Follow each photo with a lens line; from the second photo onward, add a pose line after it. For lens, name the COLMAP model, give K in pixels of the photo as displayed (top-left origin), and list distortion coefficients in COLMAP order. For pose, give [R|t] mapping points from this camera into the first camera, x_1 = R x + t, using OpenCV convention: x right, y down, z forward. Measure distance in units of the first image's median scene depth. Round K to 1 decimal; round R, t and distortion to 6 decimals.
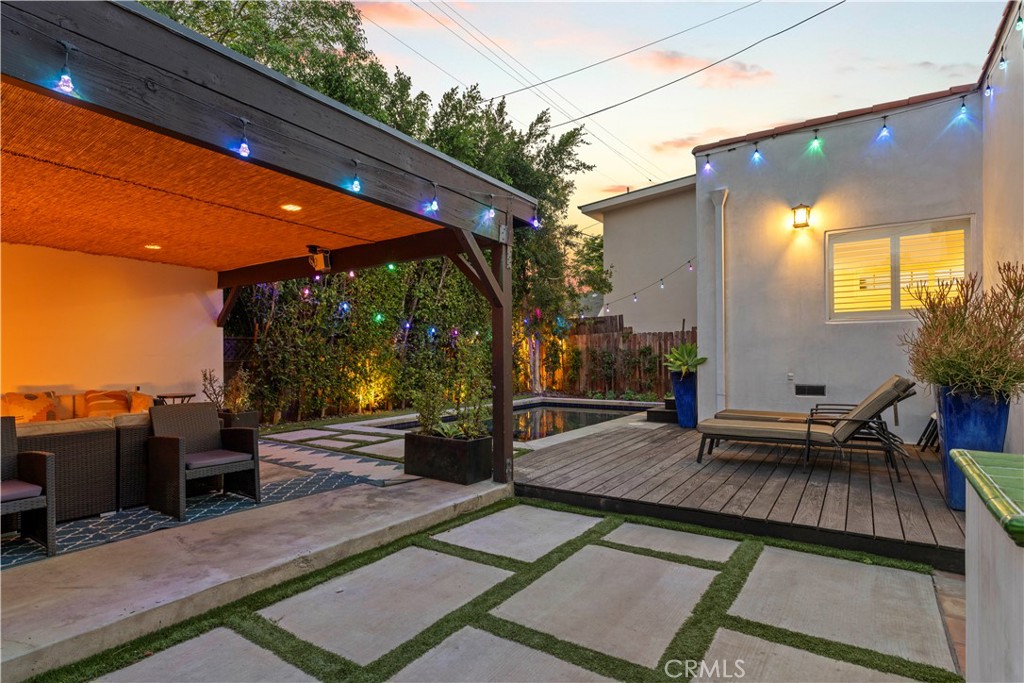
lens RADIAL K [[524.1, 0, 505.2], [0, 524.1, 356.2], [0, 0, 1]] dist [-0.002980, -0.000311]
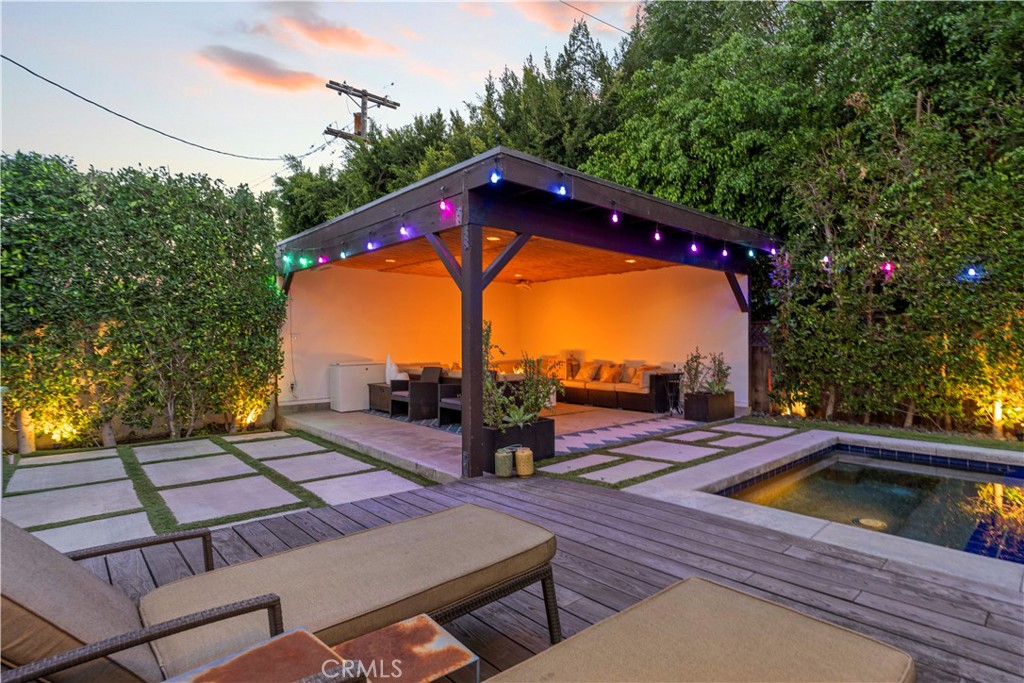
lens RADIAL K [[510.3, 0, 512.0], [0, 510.3, 341.5], [0, 0, 1]] dist [-0.004456, -0.000439]
pose [[-0.235207, 0.001418, -0.971944, 0.517339], [0.005050, 0.999987, 0.000237, -0.001105], [0.971932, -0.004853, -0.235211, 0.765933]]
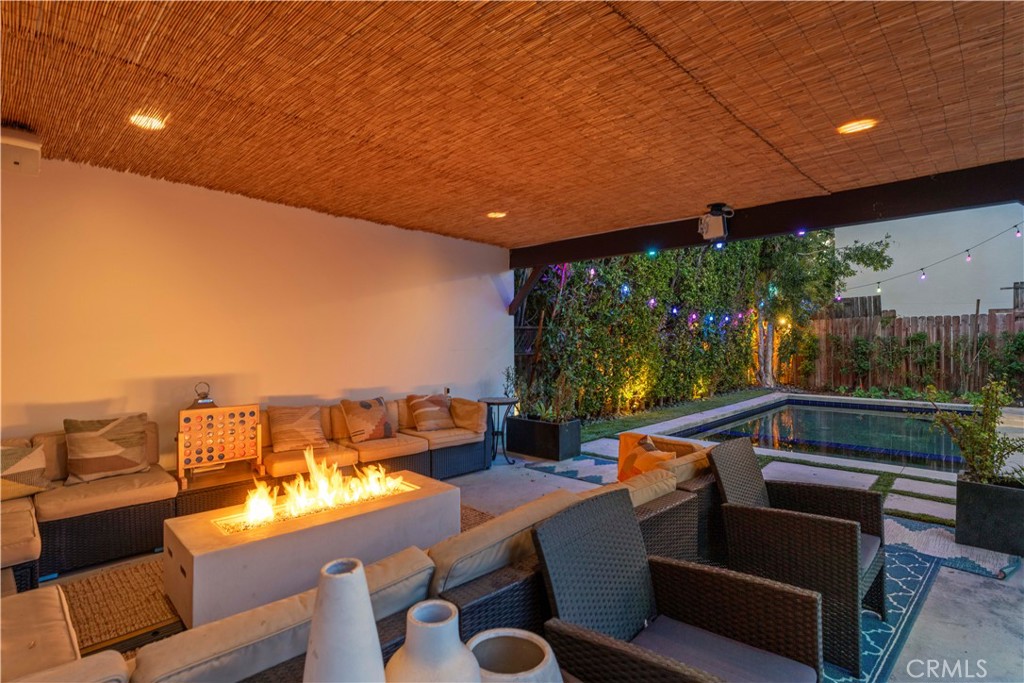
lens RADIAL K [[510.3, 0, 512.0], [0, 510.3, 341.5], [0, 0, 1]] dist [-0.004456, -0.000439]
pose [[0.986882, 0.000714, -0.161442, -0.398533], [0.000008, 0.999990, 0.004471, -0.016700], [0.161444, -0.004414, 0.986872, 0.187414]]
